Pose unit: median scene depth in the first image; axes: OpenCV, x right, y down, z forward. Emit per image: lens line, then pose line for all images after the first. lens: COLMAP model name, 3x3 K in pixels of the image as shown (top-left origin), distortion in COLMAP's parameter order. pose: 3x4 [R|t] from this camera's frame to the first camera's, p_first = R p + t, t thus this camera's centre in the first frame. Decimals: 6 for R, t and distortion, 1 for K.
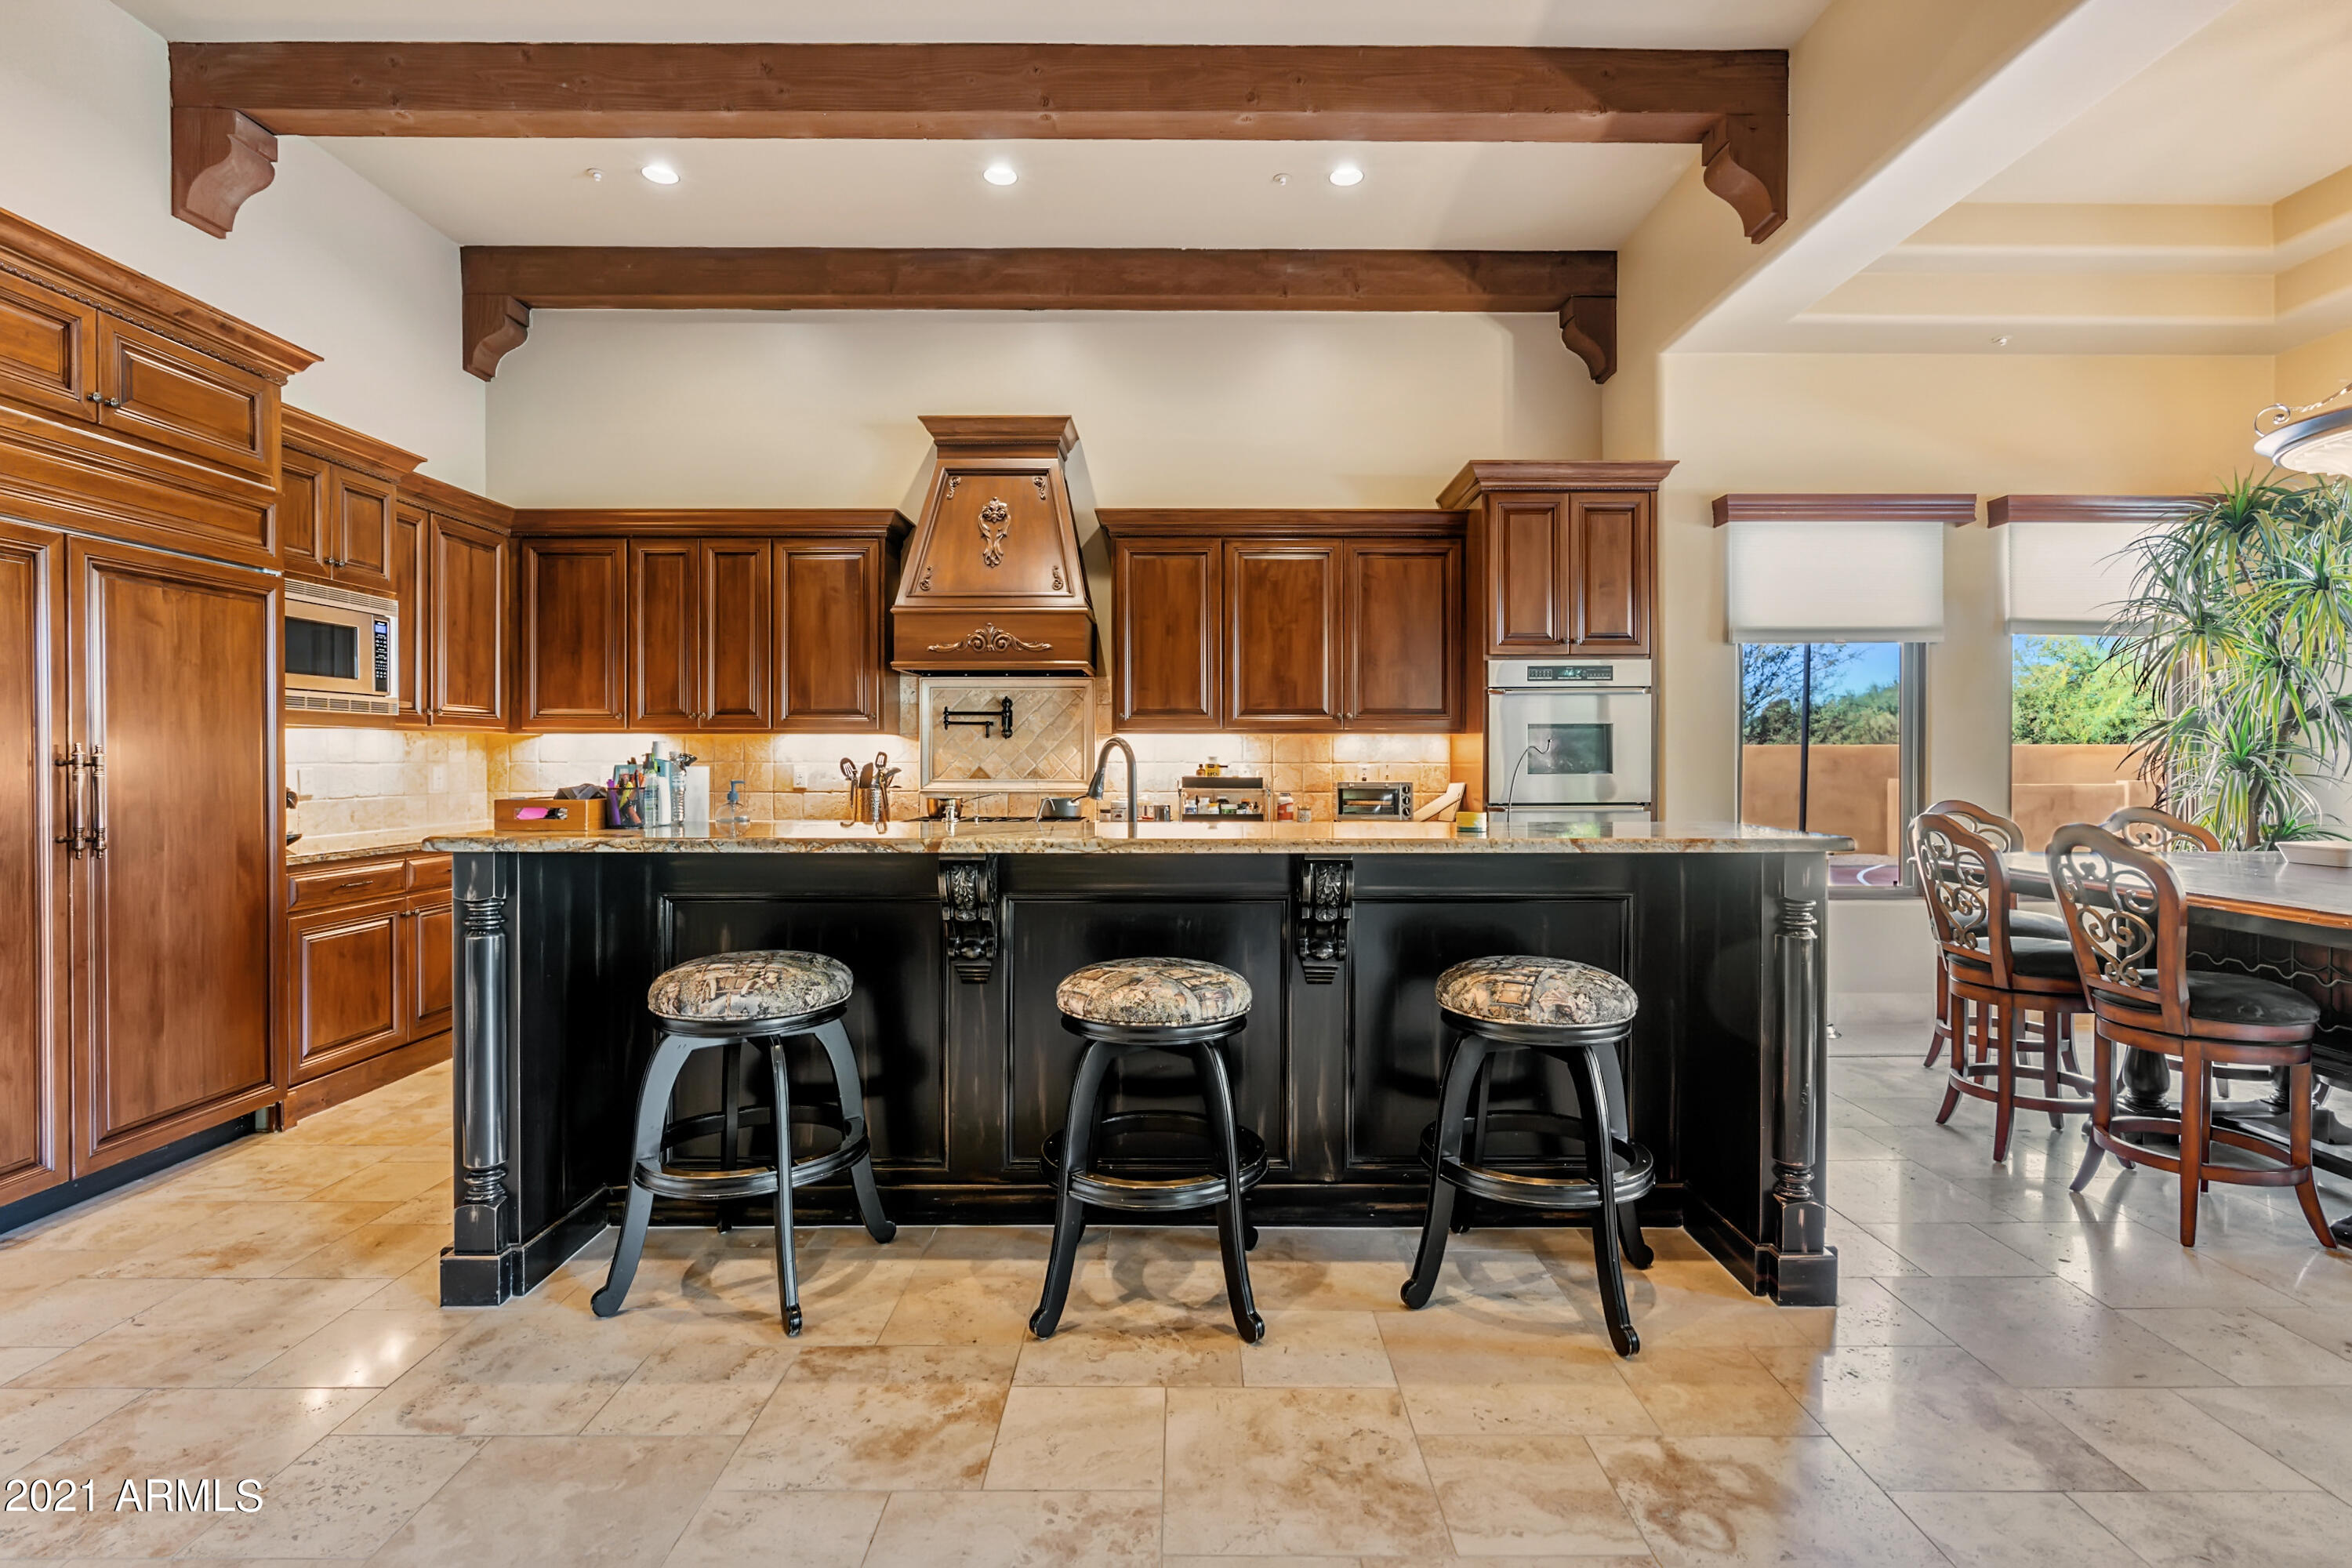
lens RADIAL K [[1079.3, 0, 1190.5], [0, 1079.3, 763.9], [0, 0, 1]] dist [-0.002111, 0.002227]
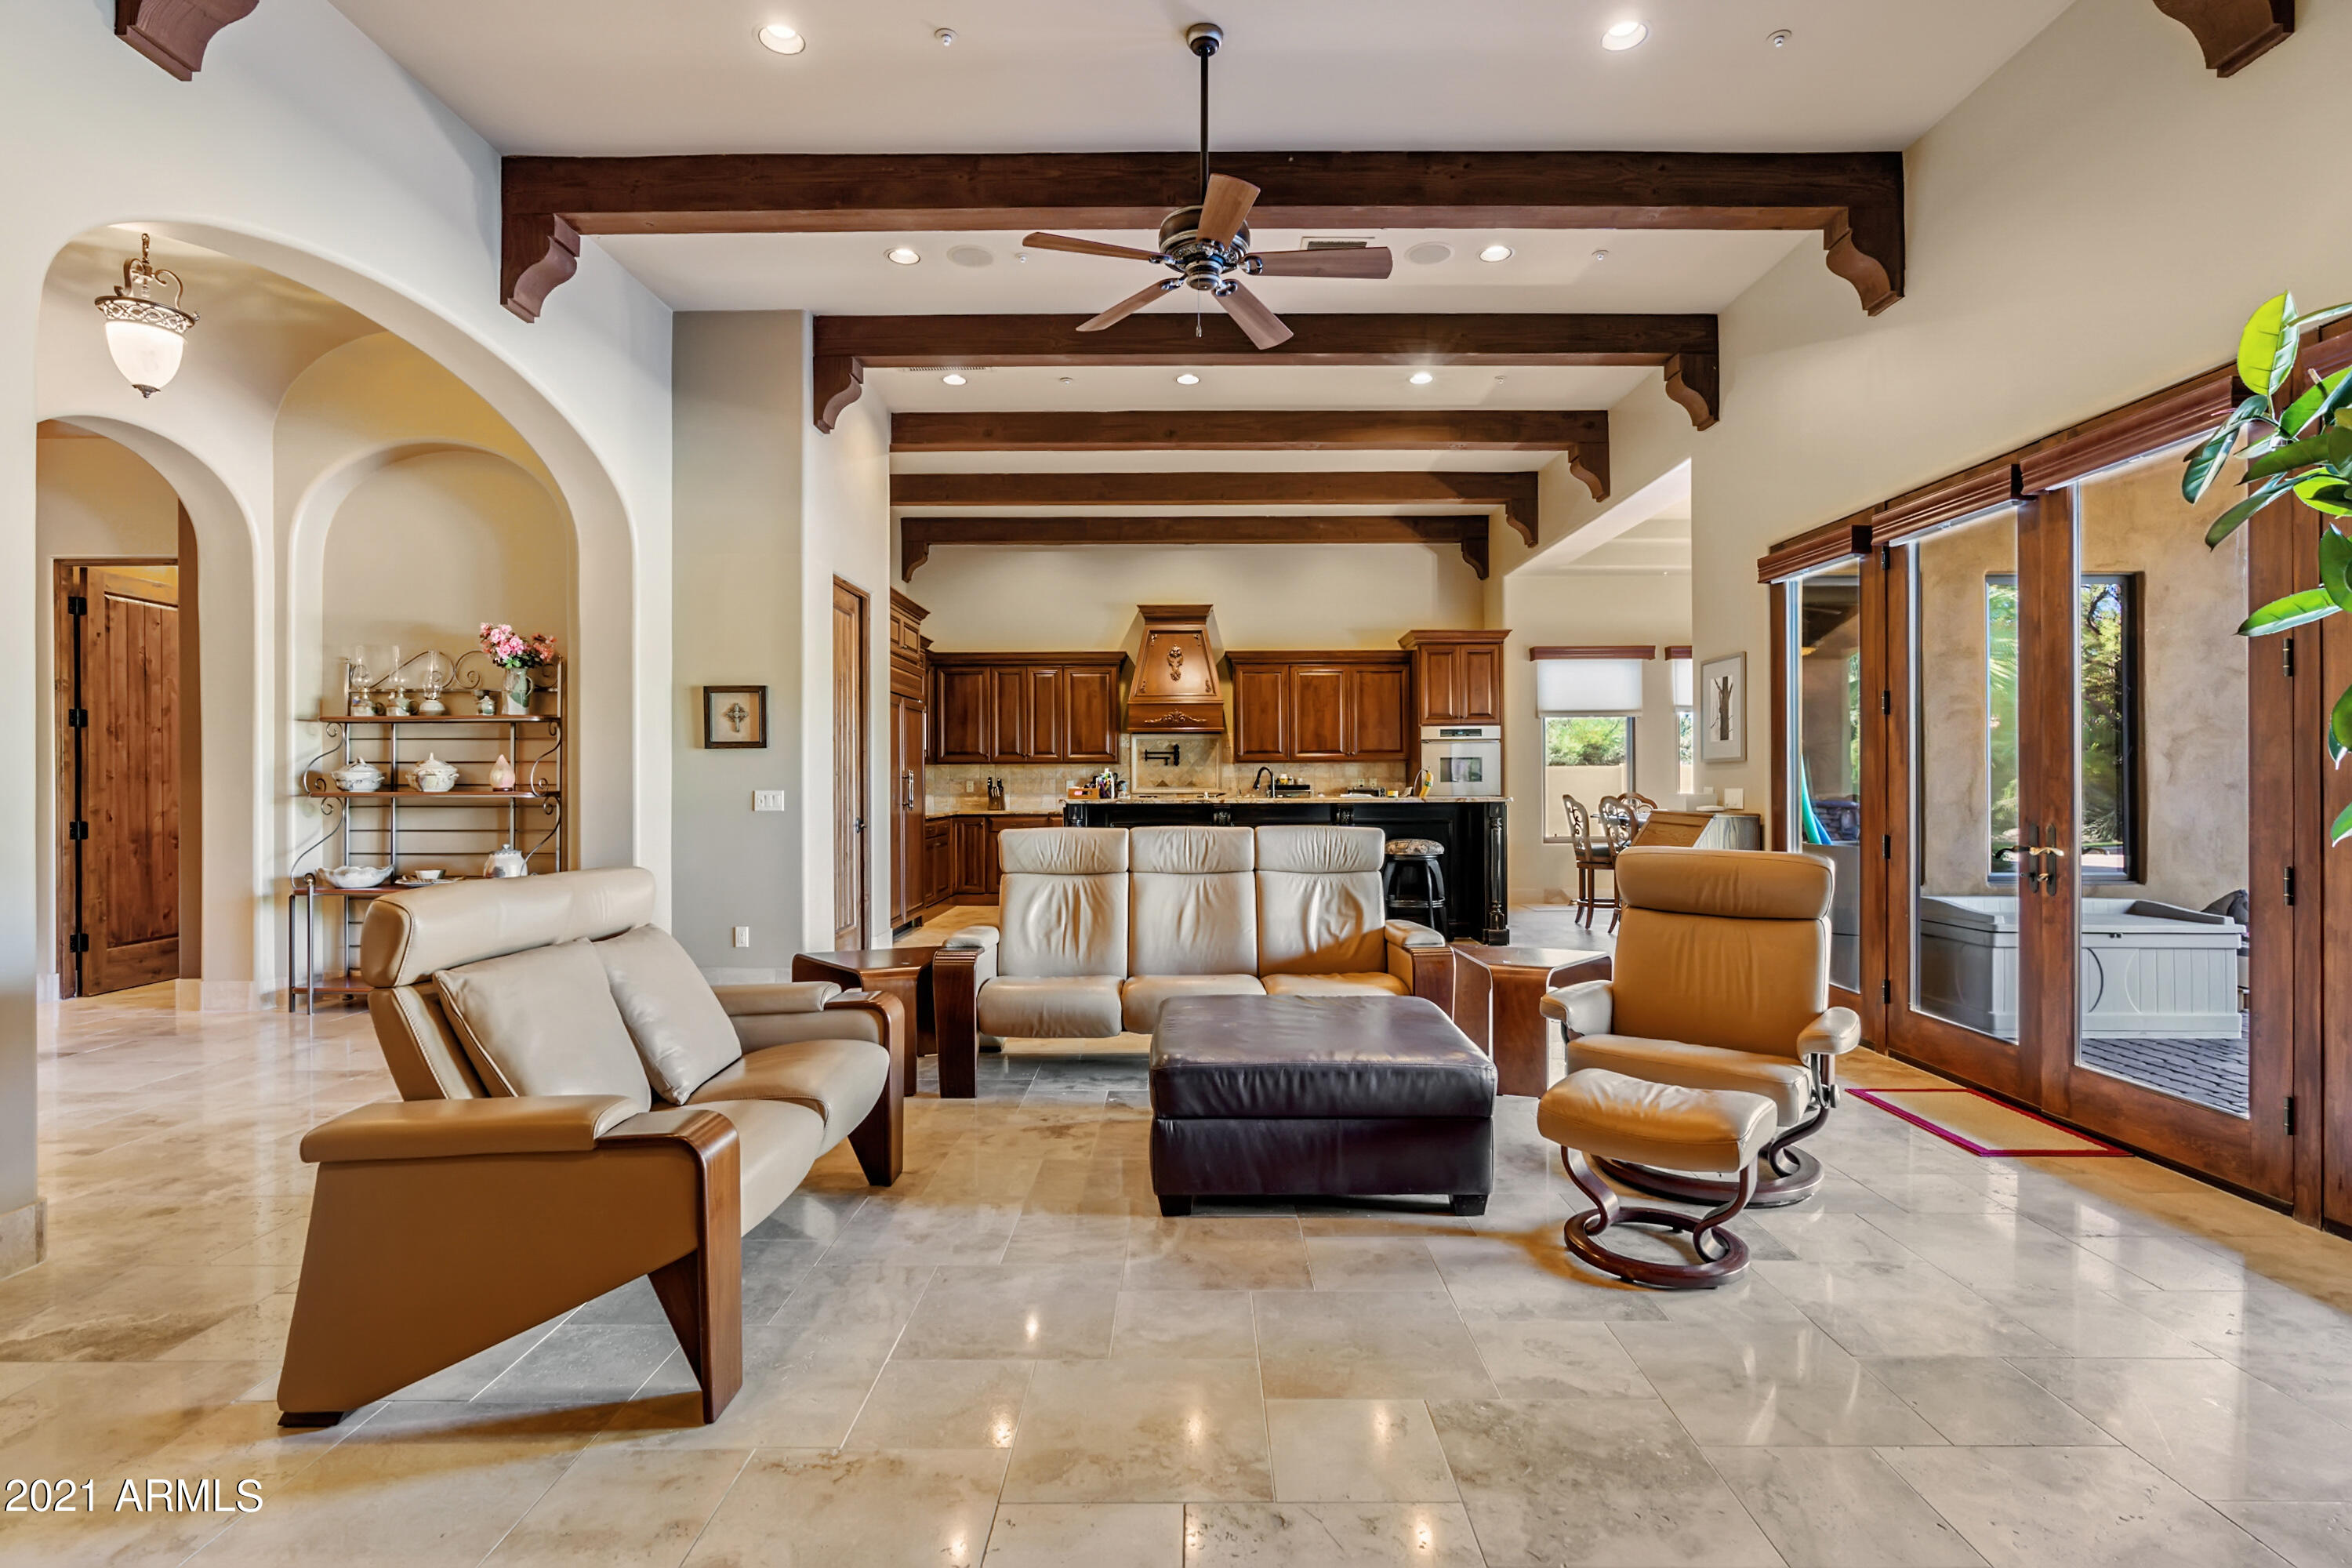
lens RADIAL K [[1079.3, 0, 1187.2], [0, 1079.3, 781.2], [0, 0, 1]] dist [-0.002111, 0.002227]
pose [[0.999911, -0.006241, -0.011782, -0.135976], [0.006194, 0.999973, -0.004040, 0.012646], [0.011807, 0.003967, 0.999922, -0.990520]]
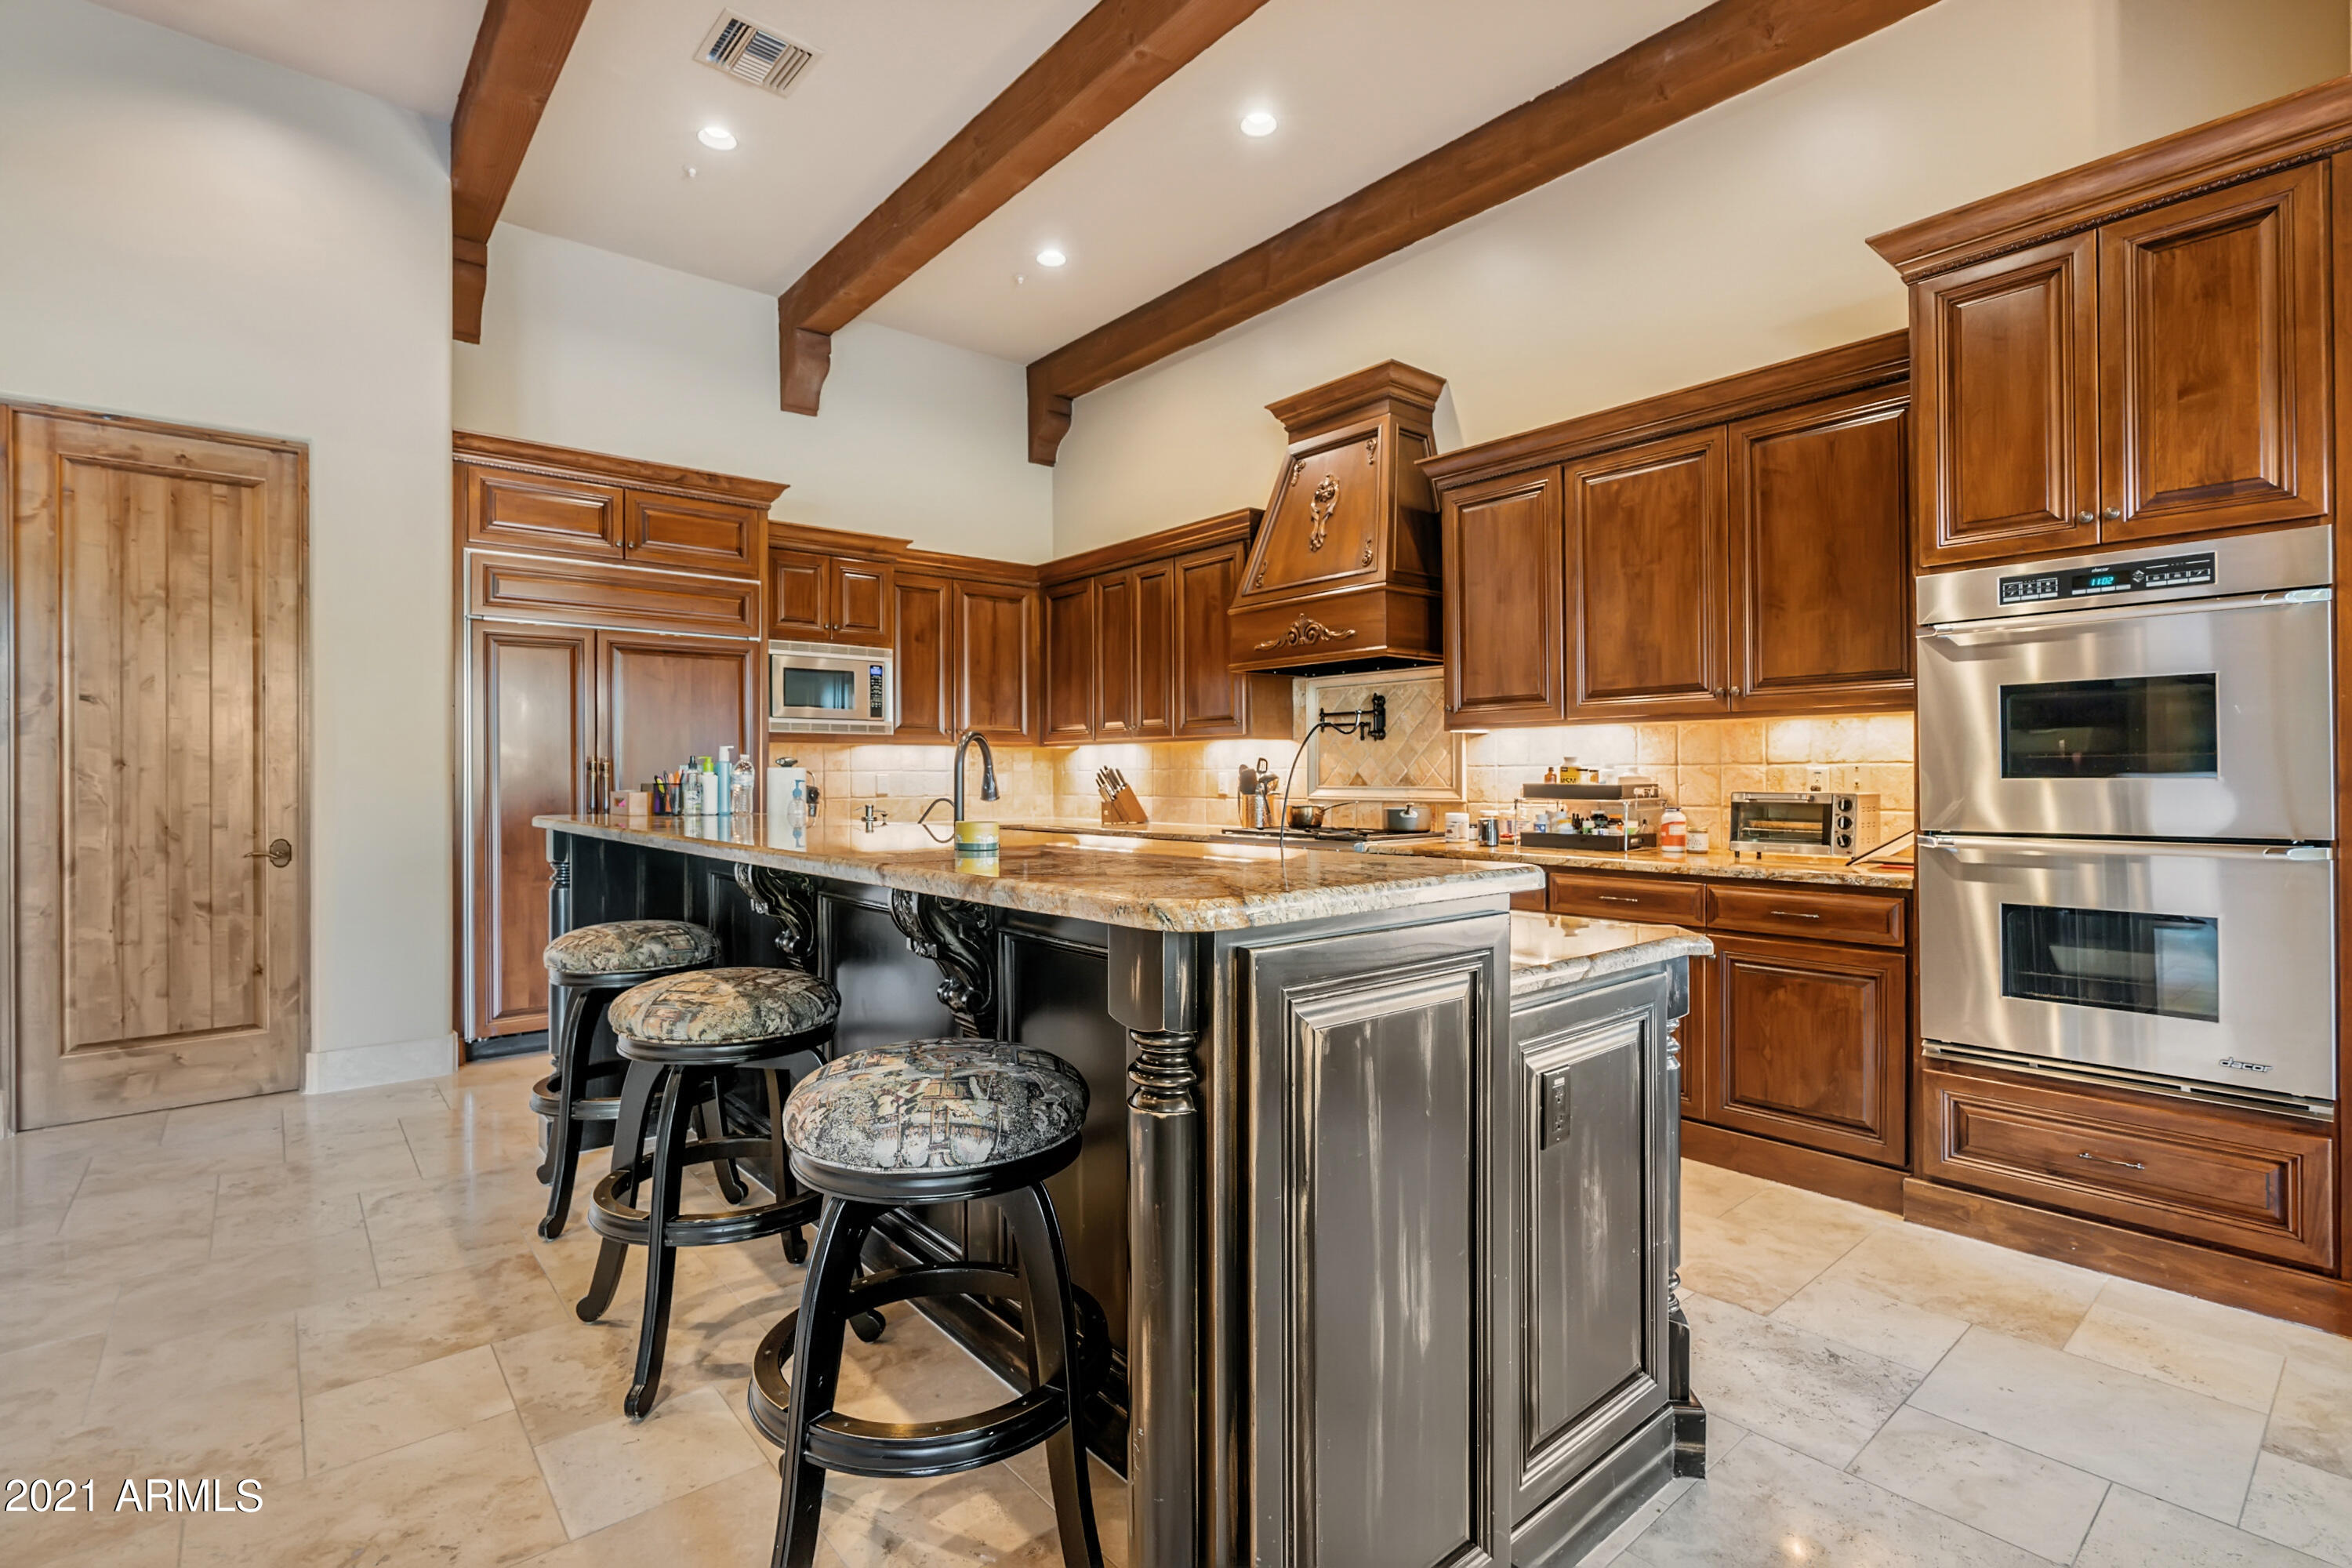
lens RADIAL K [[1079.3, 0, 1193.3], [0, 1079.3, 771.2], [0, 0, 1]] dist [-0.002111, 0.002227]
pose [[0.654107, -0.005057, -0.756385, 0.424992], [-0.000082, 0.999977, -0.006757, 0.008275], [0.756402, 0.004482, 0.654092, 0.321927]]
